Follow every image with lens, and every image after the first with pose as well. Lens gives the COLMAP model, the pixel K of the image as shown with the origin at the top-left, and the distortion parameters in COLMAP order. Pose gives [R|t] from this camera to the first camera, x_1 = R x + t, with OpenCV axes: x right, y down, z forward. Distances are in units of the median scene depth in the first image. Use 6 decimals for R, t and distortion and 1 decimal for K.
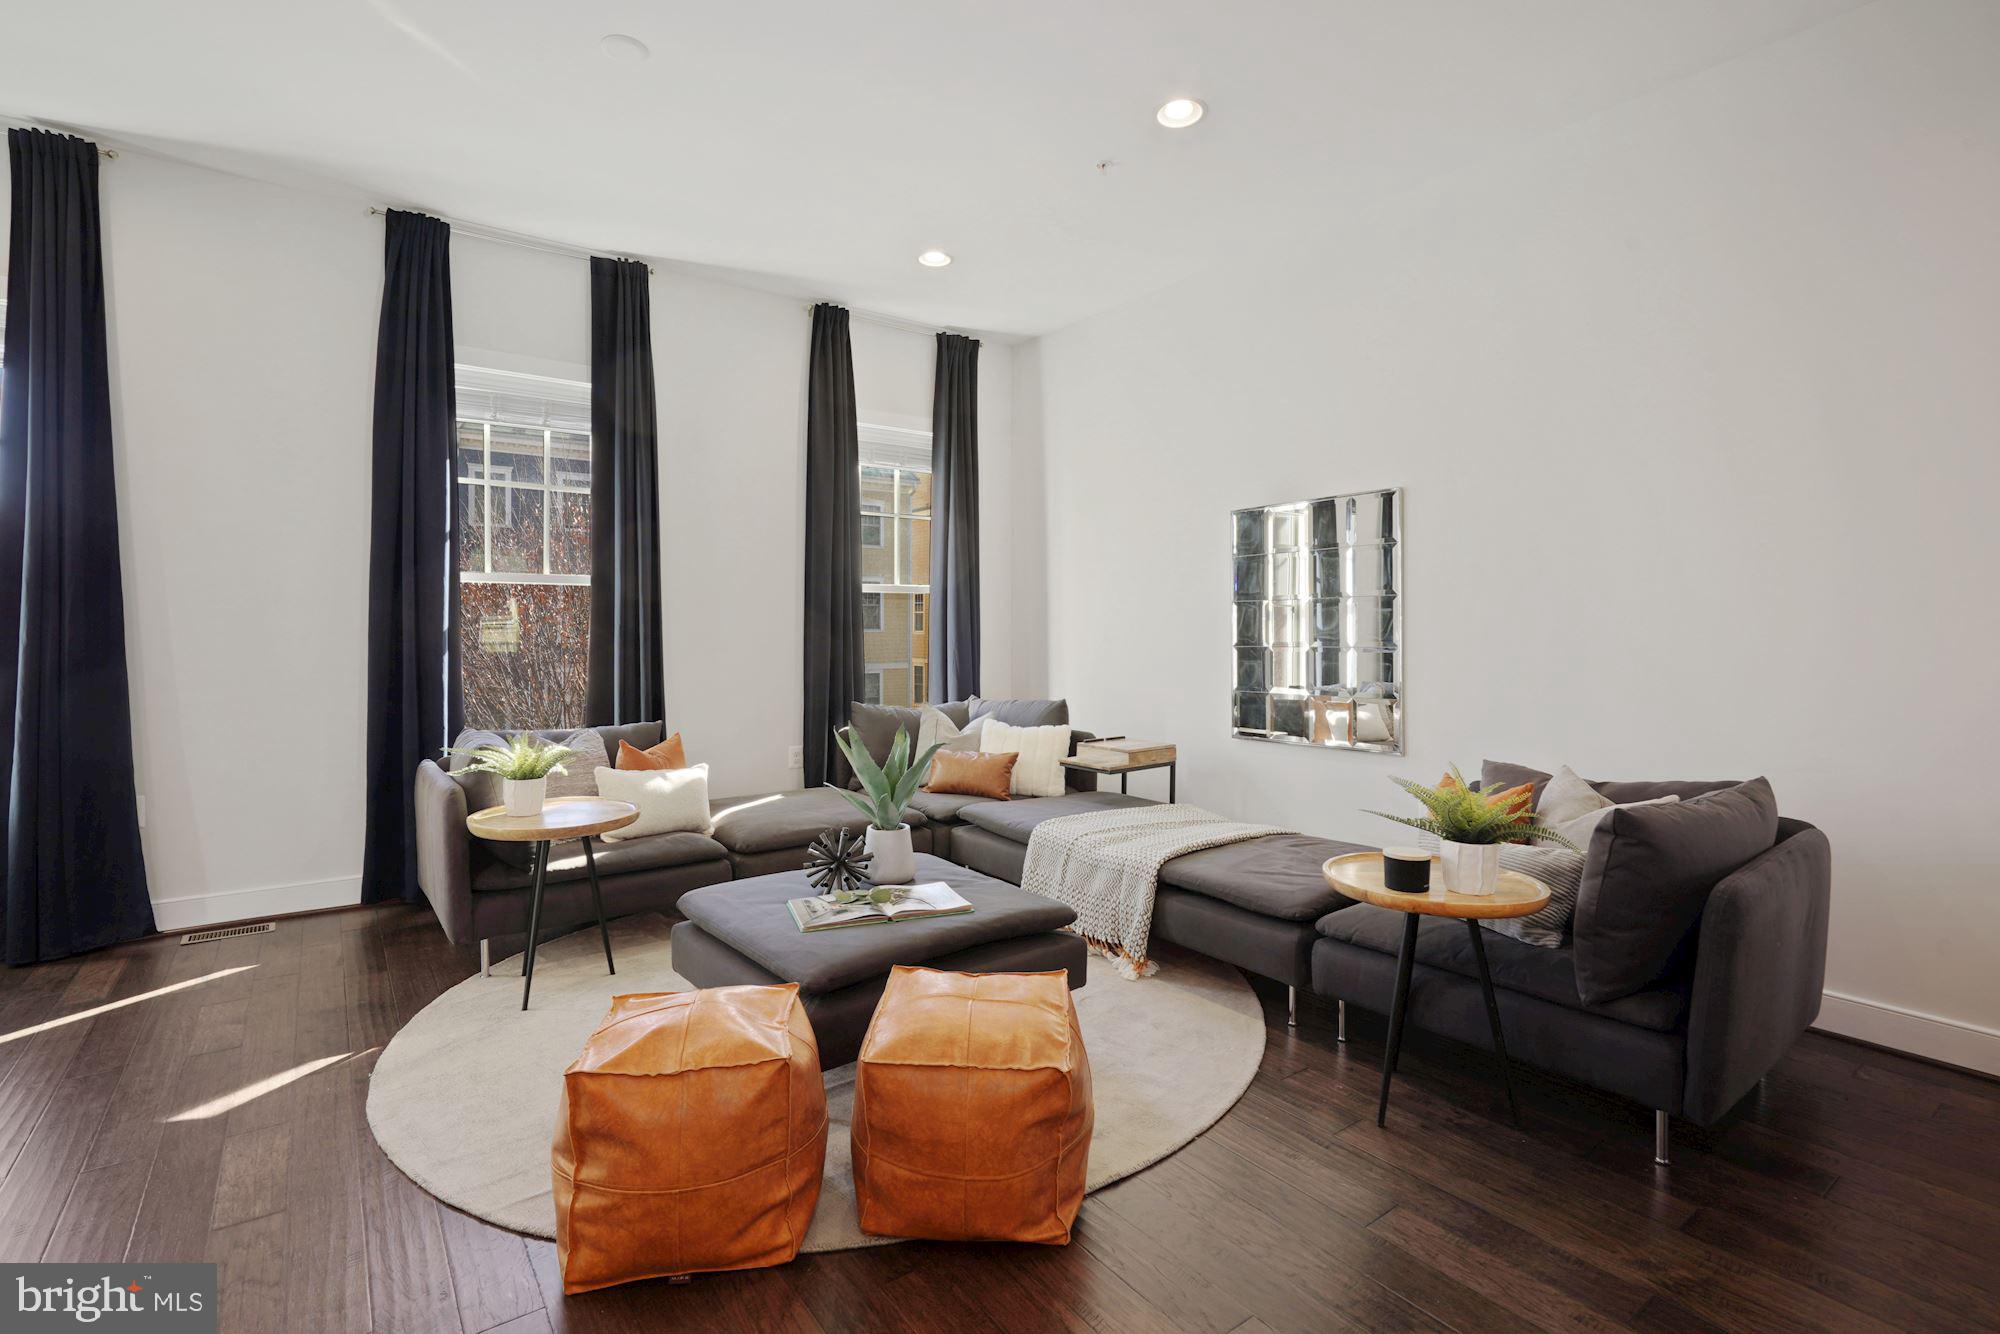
lens RADIAL K [[916.2, 0, 1001.4], [0, 916.2, 632.5], [0, 0, 1]] dist [-0.000203, 0.000176]
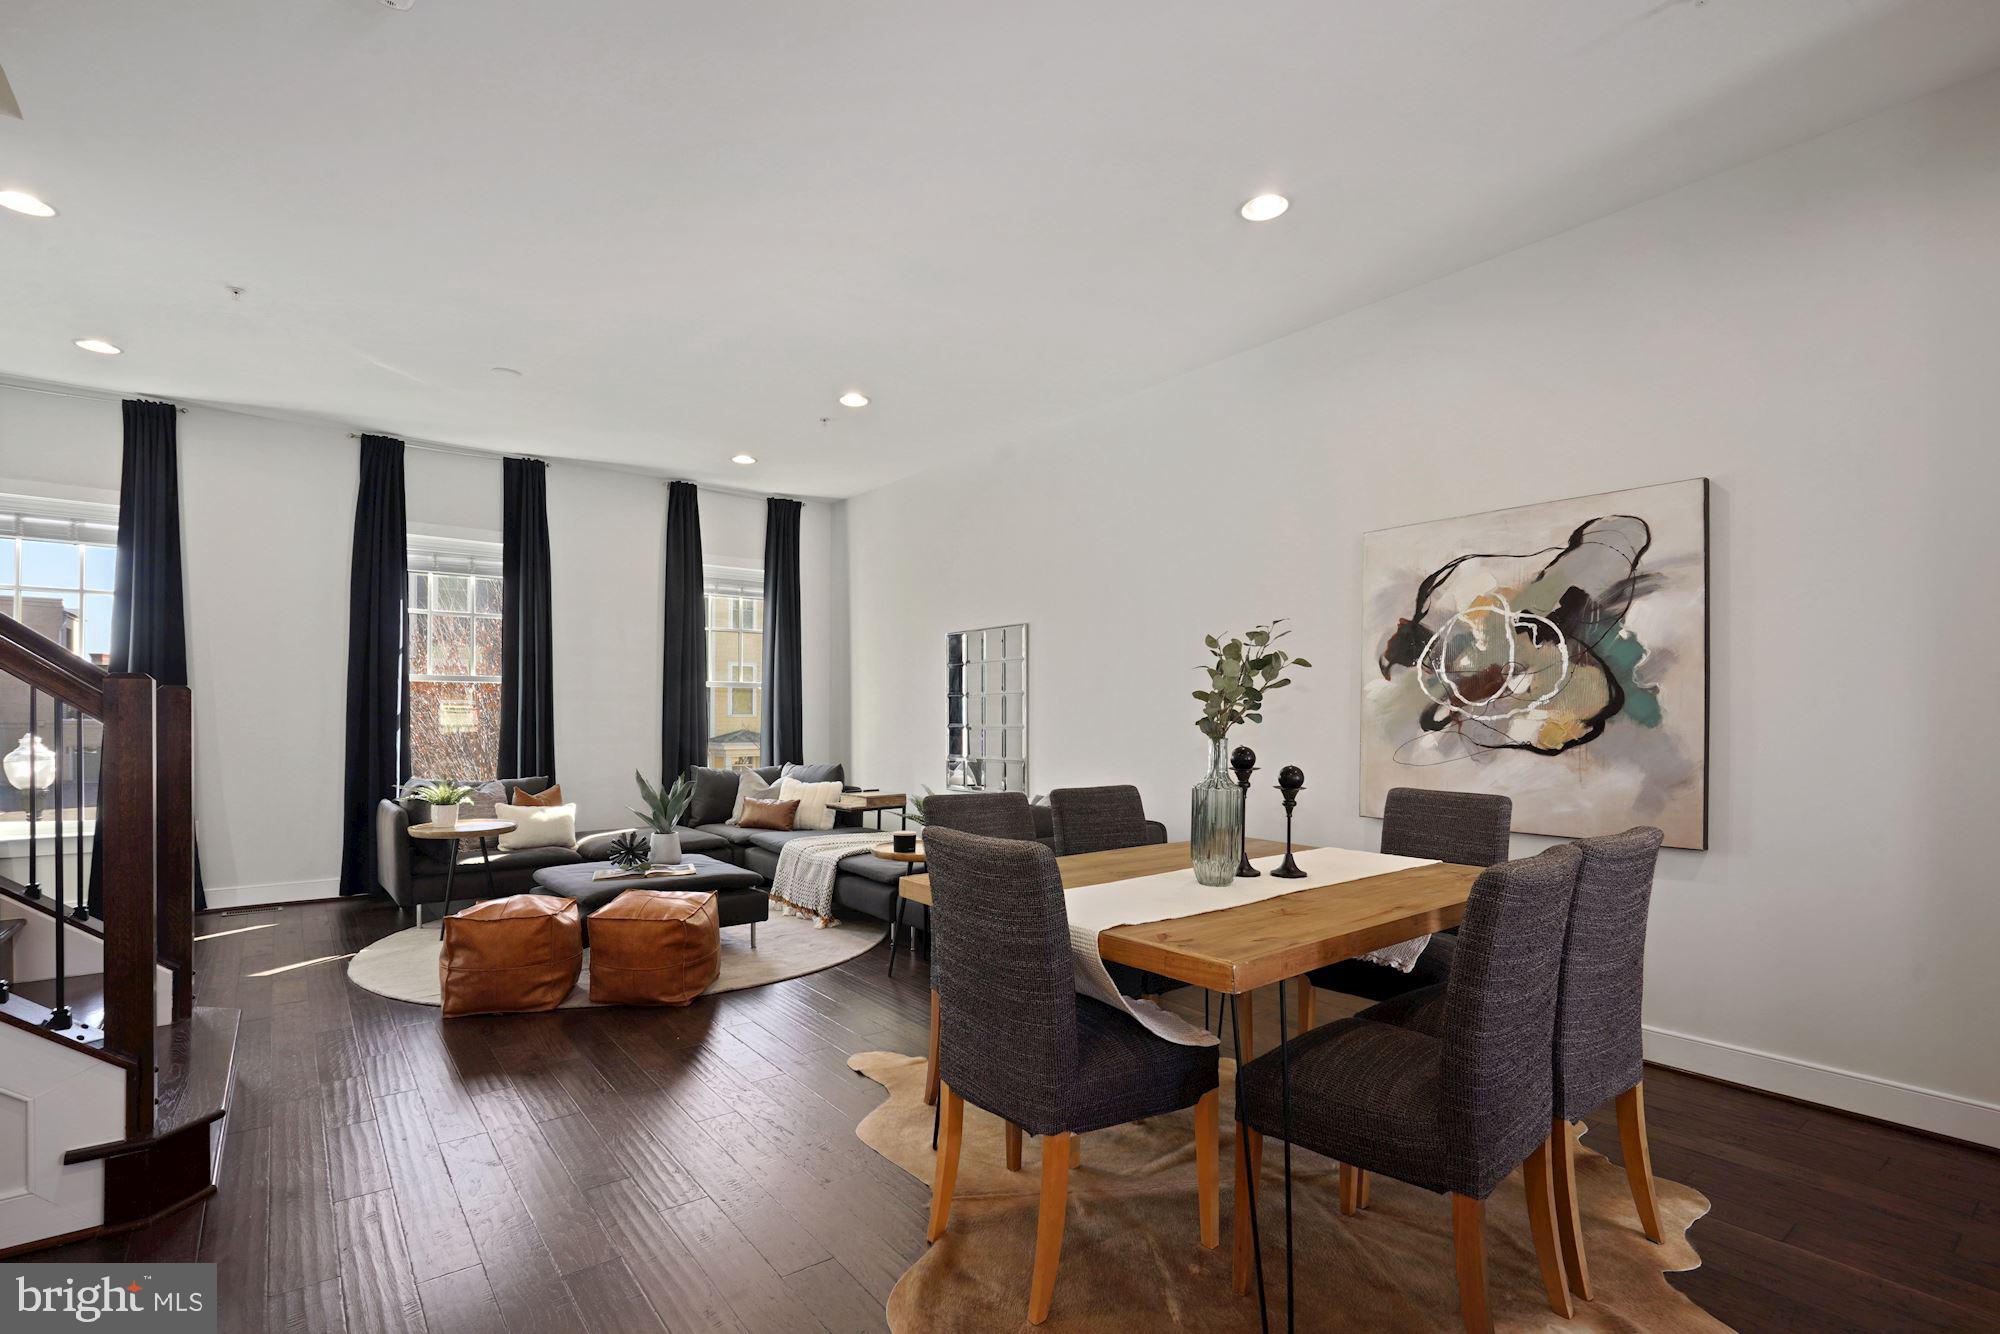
lens RADIAL K [[914.5, 0, 998.2], [0, 914.5, 705.9], [0, 0, 1]] dist [-0.000838, -0.000245]
pose [[0.999657, 0.002772, 0.026044, 0.357035], [-0.002459, 0.999925, -0.012034, -0.000550], [-0.026076, 0.011965, 0.999588, -0.554254]]
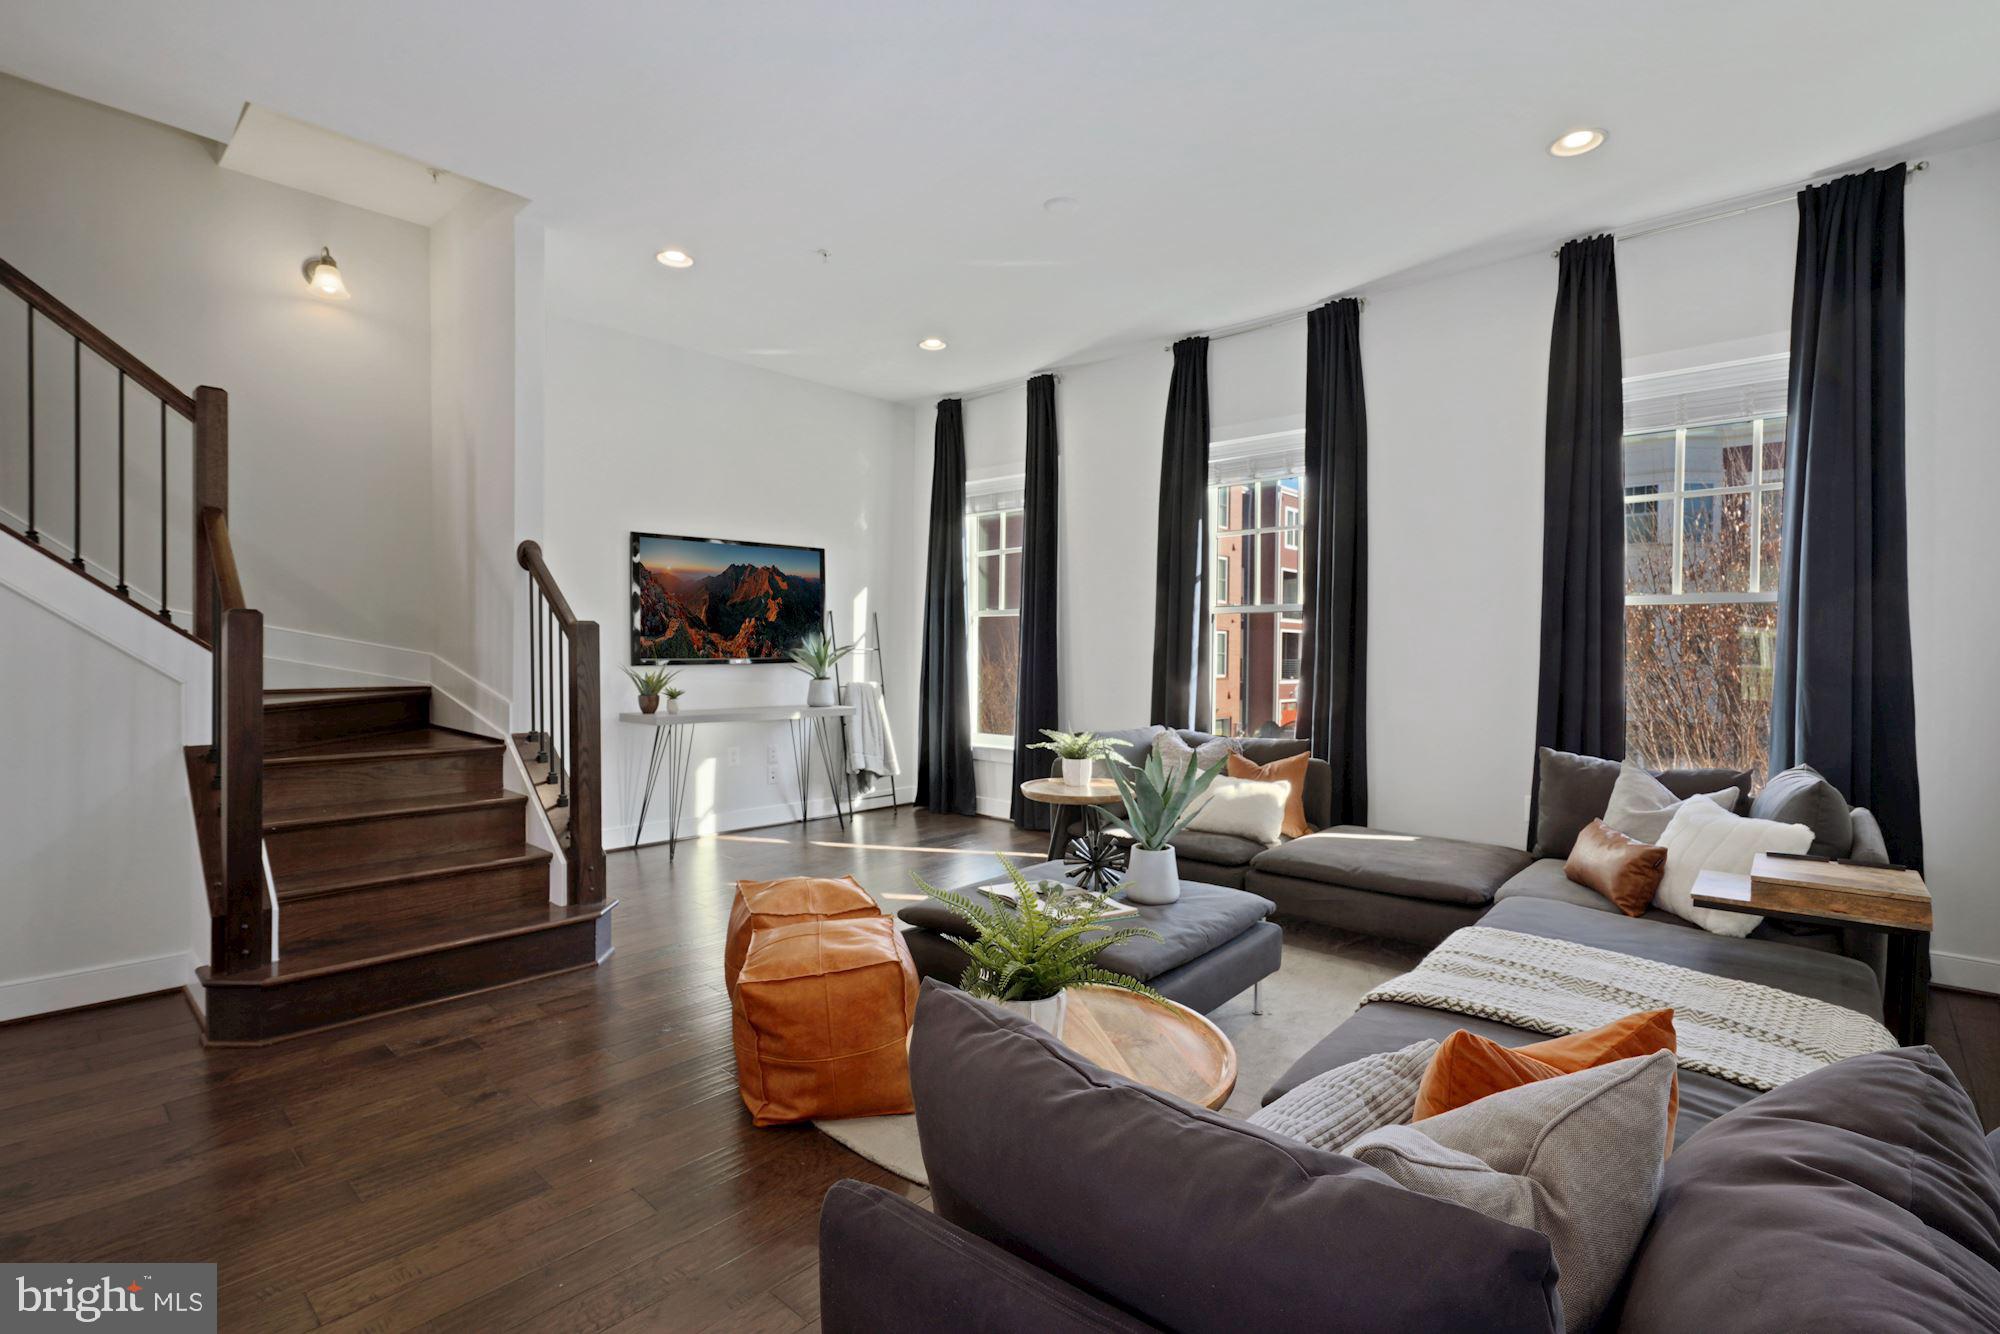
lens RADIAL K [[939.0, 0, 1000.0], [0, 939.0, 667.0], [0, 0, 1]] dist [0.001028, 0.000357]
pose [[0.205816, 0.020227, -0.978382, 0.690386], [-0.015041, 0.999734, 0.017505, -0.001033], [0.978475, 0.011113, 0.206066, 0.490575]]
